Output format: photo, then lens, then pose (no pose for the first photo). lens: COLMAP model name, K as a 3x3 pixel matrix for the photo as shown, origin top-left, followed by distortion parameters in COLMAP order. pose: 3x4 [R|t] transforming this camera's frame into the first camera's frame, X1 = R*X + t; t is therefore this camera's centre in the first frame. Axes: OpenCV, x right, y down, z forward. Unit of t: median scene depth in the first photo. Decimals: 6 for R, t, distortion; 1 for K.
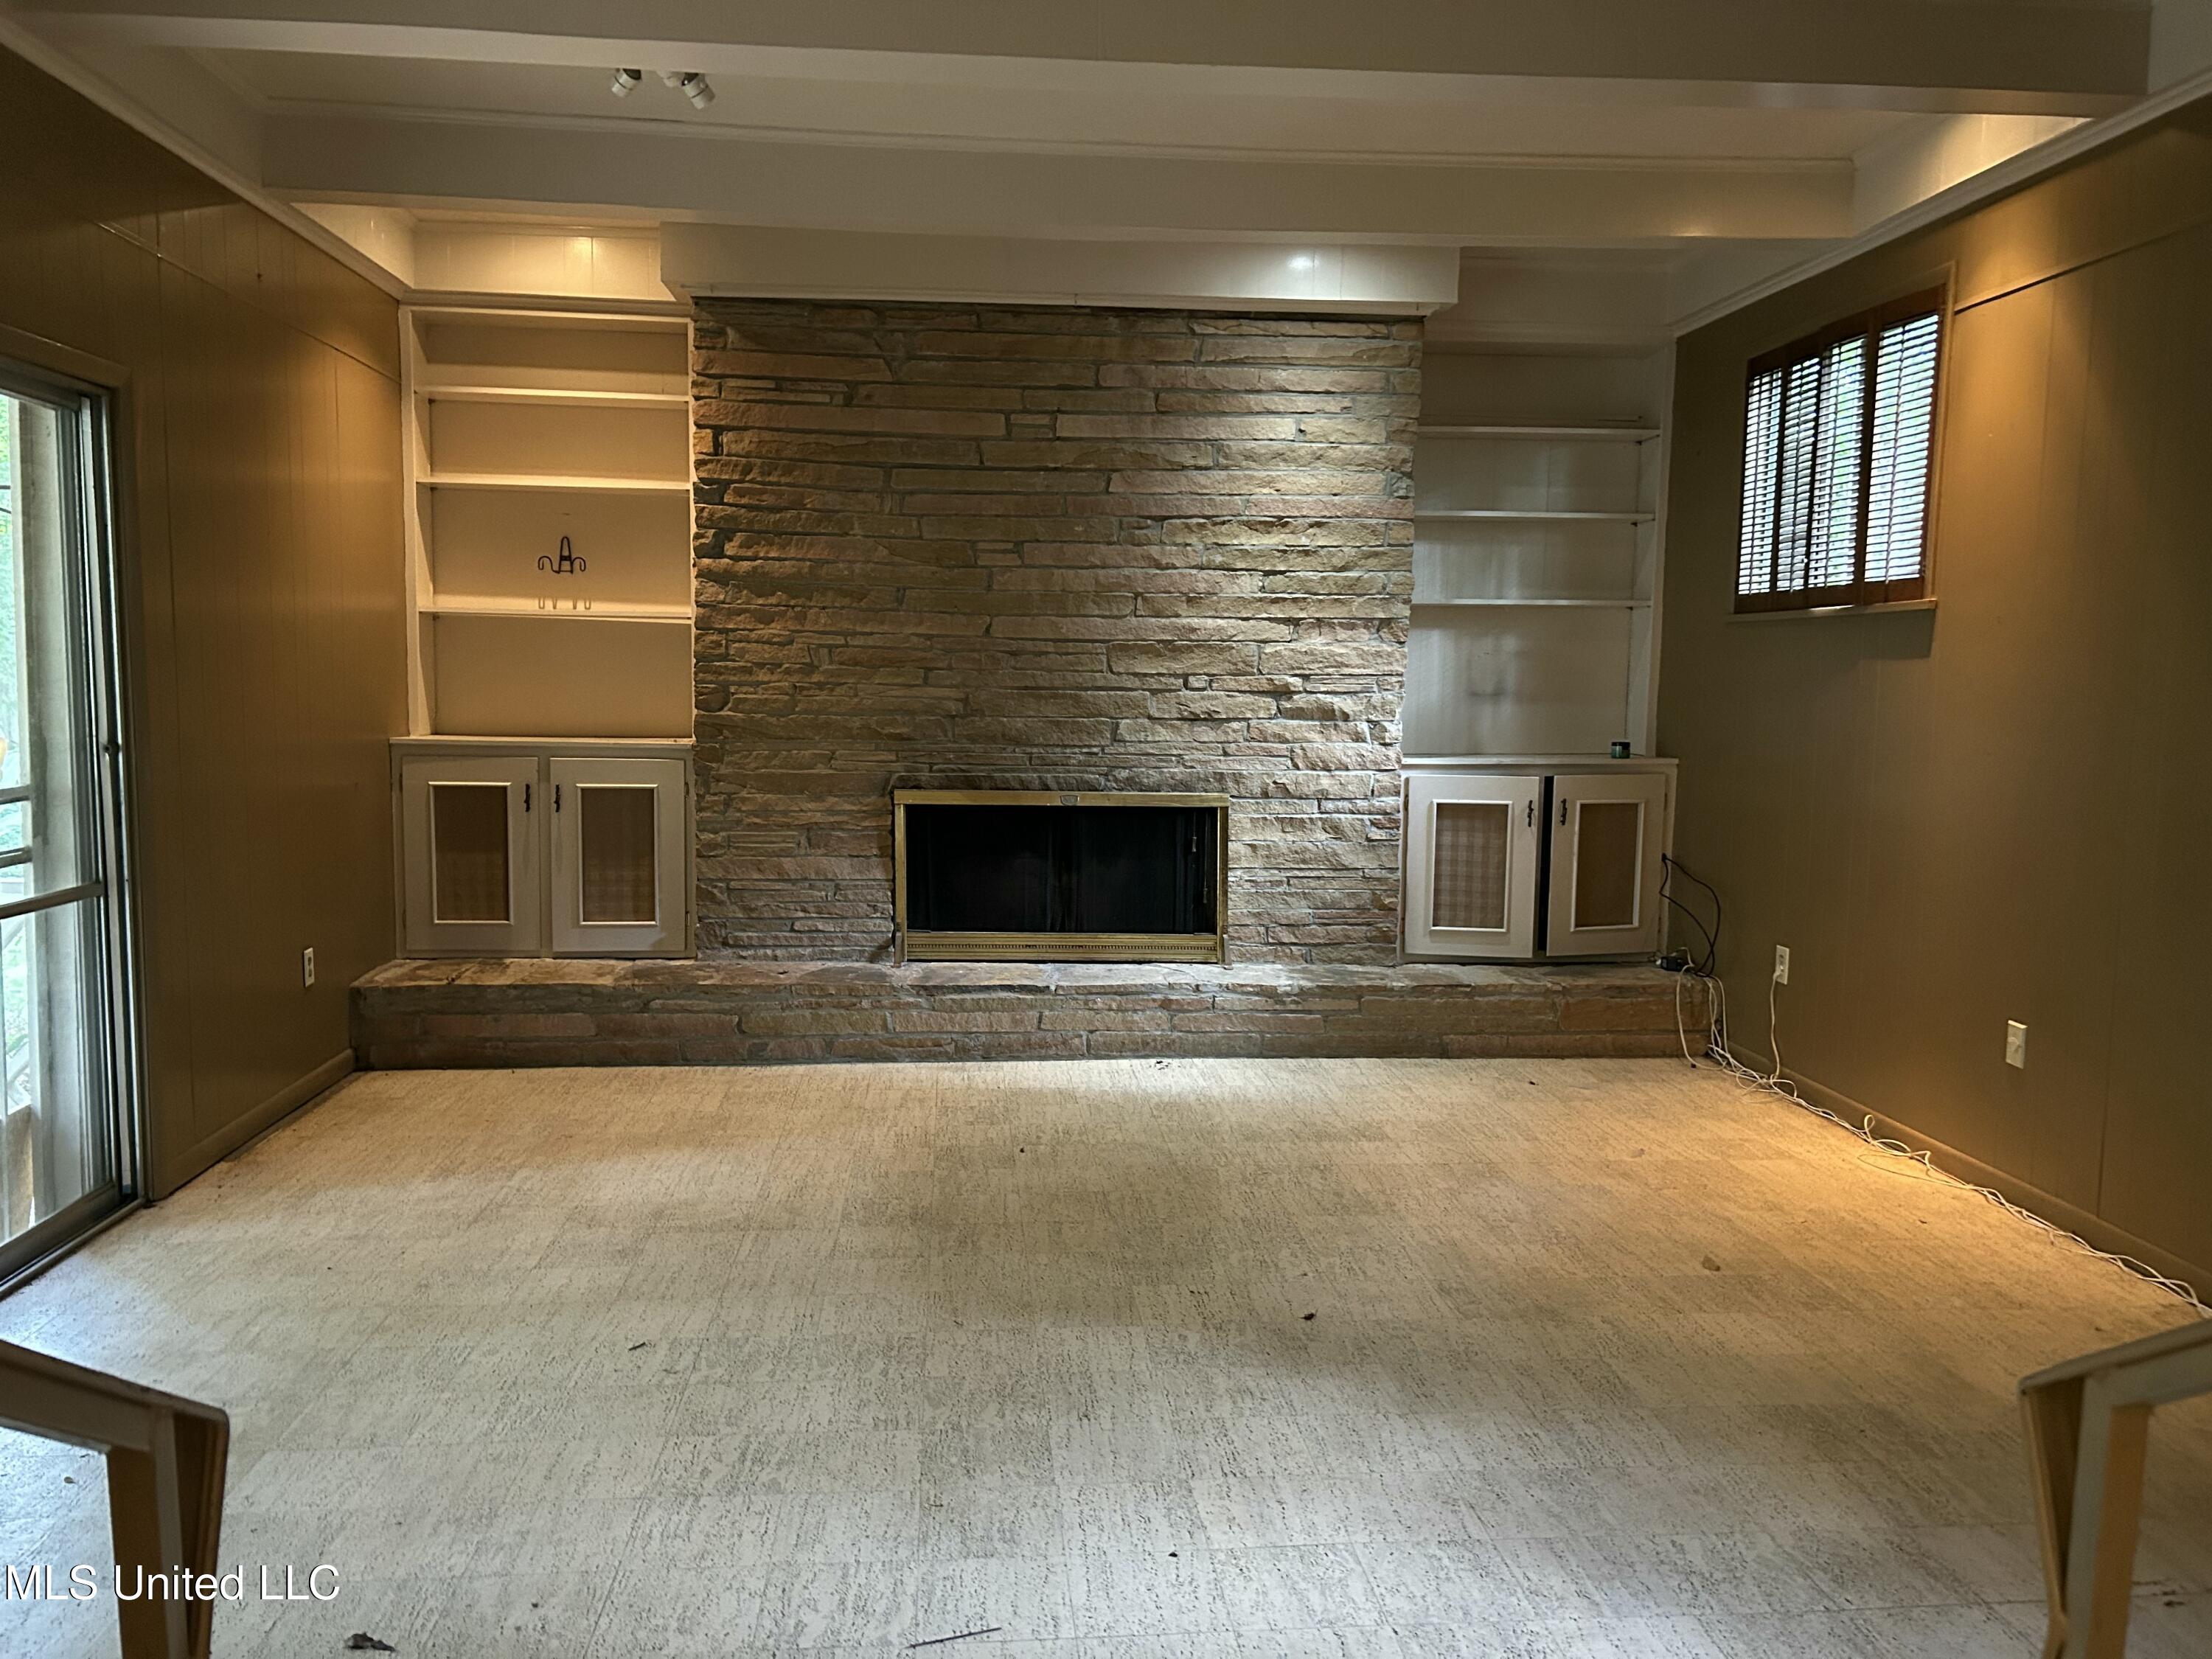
lens RADIAL K [[1655.3, 0, 1104.3], [0, 1655.3, 830.4], [0, 0, 1]] dist [0.058627, -0.067460]
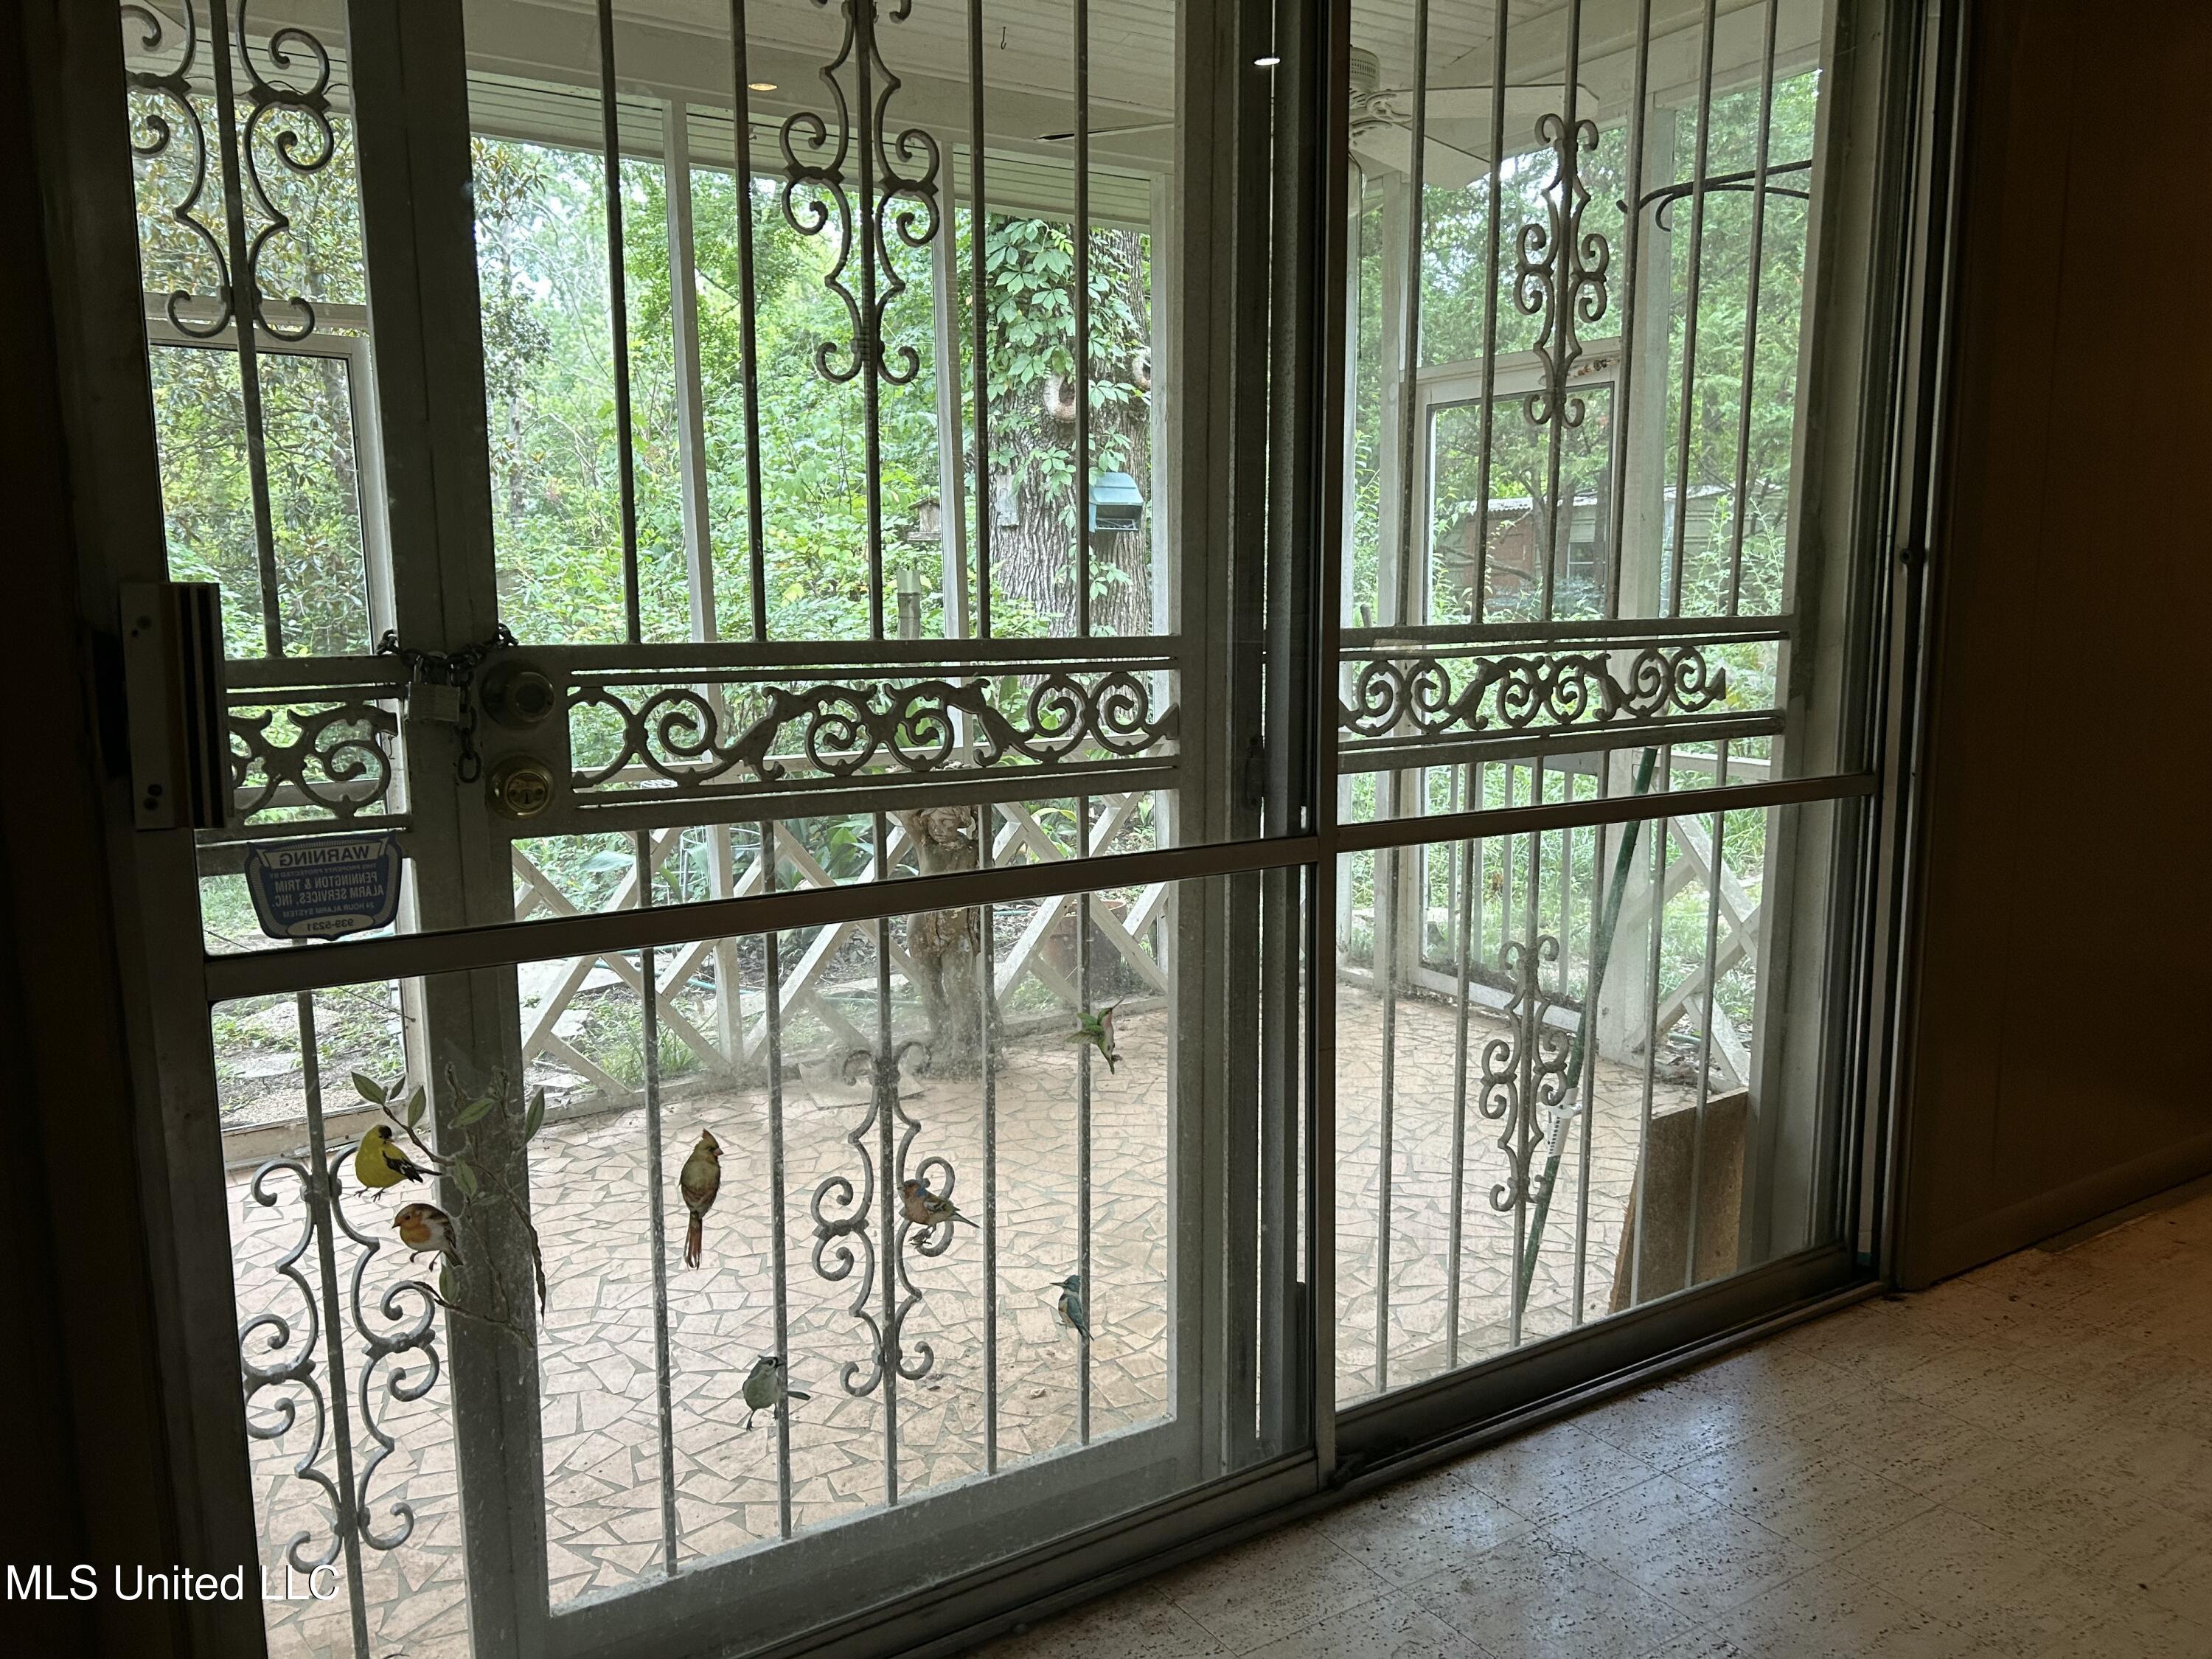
lens RADIAL K [[1655.3, 0, 1108.5], [0, 1655.3, 827.7], [0, 0, 1]] dist [0.058627, -0.067460]
pose [[0.468436, 0.108228, -0.876843, -0.181168], [-0.069529, 0.993906, 0.085532, 0.017971], [0.880757, 0.020899, 0.473107, 0.449884]]
